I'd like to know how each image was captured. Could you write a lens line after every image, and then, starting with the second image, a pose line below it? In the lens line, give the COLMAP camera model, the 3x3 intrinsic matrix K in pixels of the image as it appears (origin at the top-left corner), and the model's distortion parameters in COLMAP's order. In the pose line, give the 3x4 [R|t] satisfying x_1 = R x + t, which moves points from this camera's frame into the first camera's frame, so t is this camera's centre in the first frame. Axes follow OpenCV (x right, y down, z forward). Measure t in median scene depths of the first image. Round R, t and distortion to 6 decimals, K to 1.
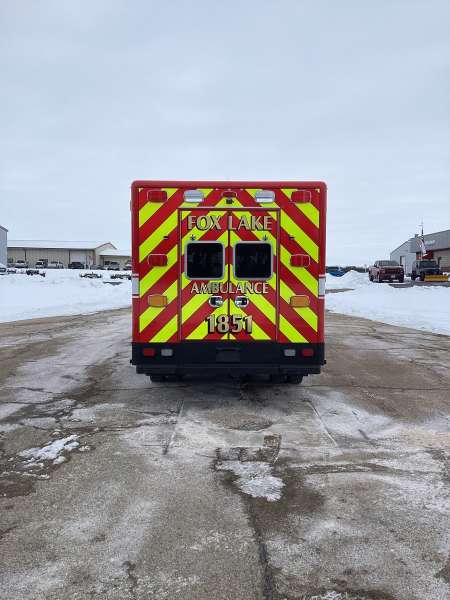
lens RADIAL K [[543.6, 0, 225.0], [0, 543.6, 300.0], [0, 0, 1]] dist [0.108908, -0.196682]
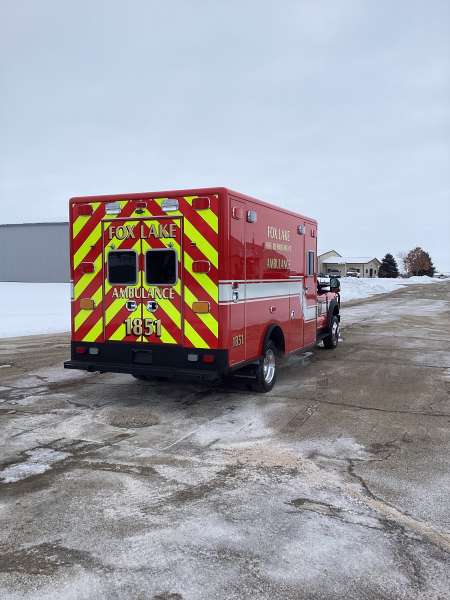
lens RADIAL K [[543.6, 0, 225.0], [0, 543.6, 300.0], [0, 0, 1]] dist [0.108908, -0.196682]
pose [[0.905131, 0.013512, -0.424917, 0.607544], [-0.019436, 0.999765, -0.009609, -0.001627], [0.424687, 0.016956, 0.905181, 0.108819]]
